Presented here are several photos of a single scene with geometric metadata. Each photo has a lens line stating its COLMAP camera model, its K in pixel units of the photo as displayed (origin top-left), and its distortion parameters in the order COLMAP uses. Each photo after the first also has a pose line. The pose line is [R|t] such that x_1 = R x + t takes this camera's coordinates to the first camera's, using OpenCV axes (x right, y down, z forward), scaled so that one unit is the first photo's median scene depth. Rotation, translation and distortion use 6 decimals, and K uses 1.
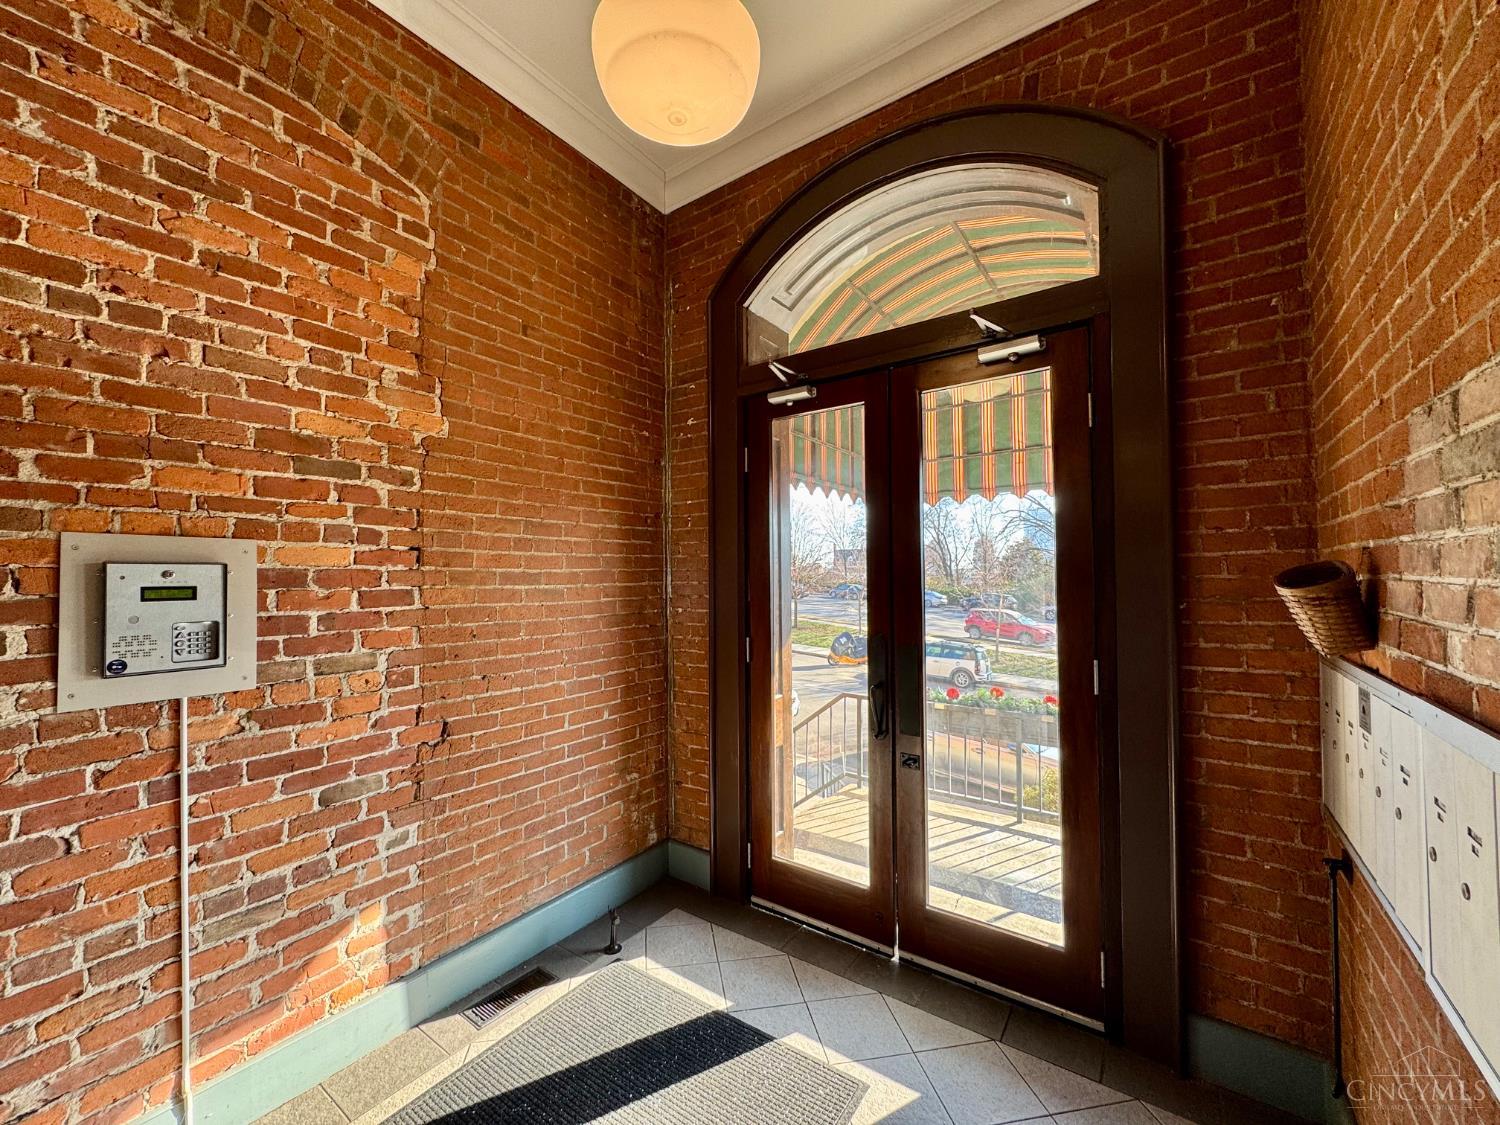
lens RADIAL K [[599.8, 0, 749.3], [0, 599.8, 566.1], [0, 0, 1]] dist [-0.001074, -0.000363]
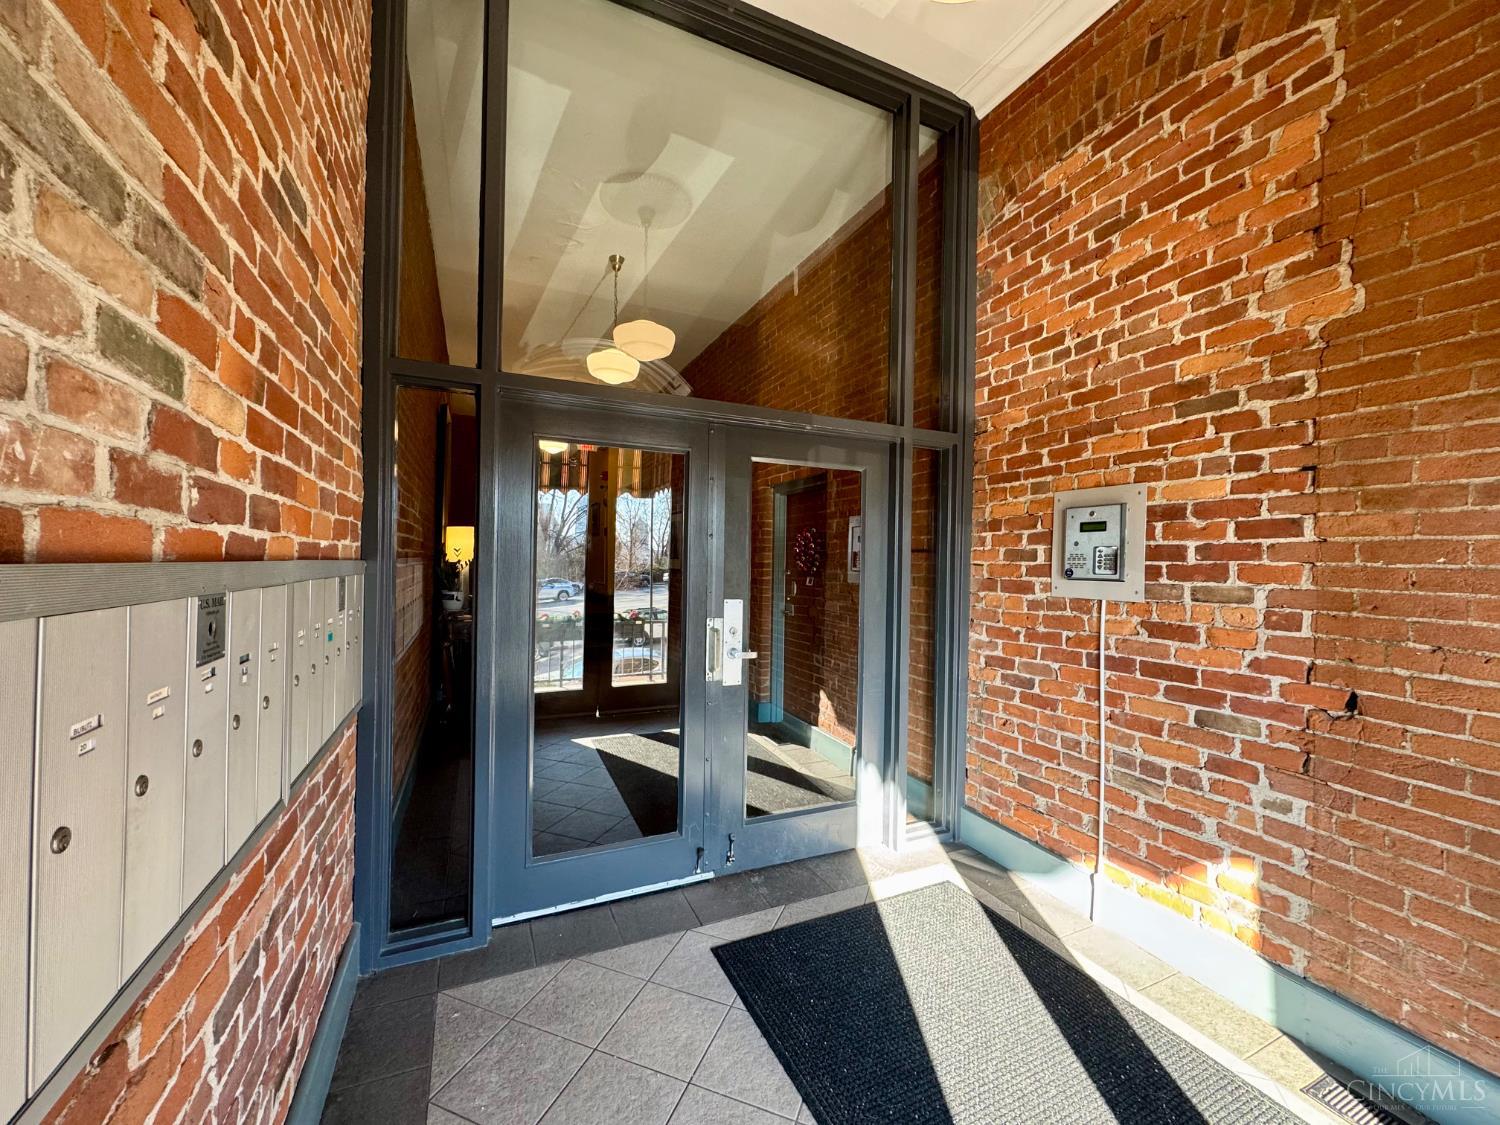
lens RADIAL K [[599.8, 0, 750.7], [0, 599.8, 560.3], [0, 0, 1]] dist [-0.001074, -0.000363]
pose [[-0.502751, 0.000641, -0.864431, 0.608009], [0.007595, 0.999964, -0.003676, 0.107357], [0.864398, -0.008414, -0.502738, 0.856248]]
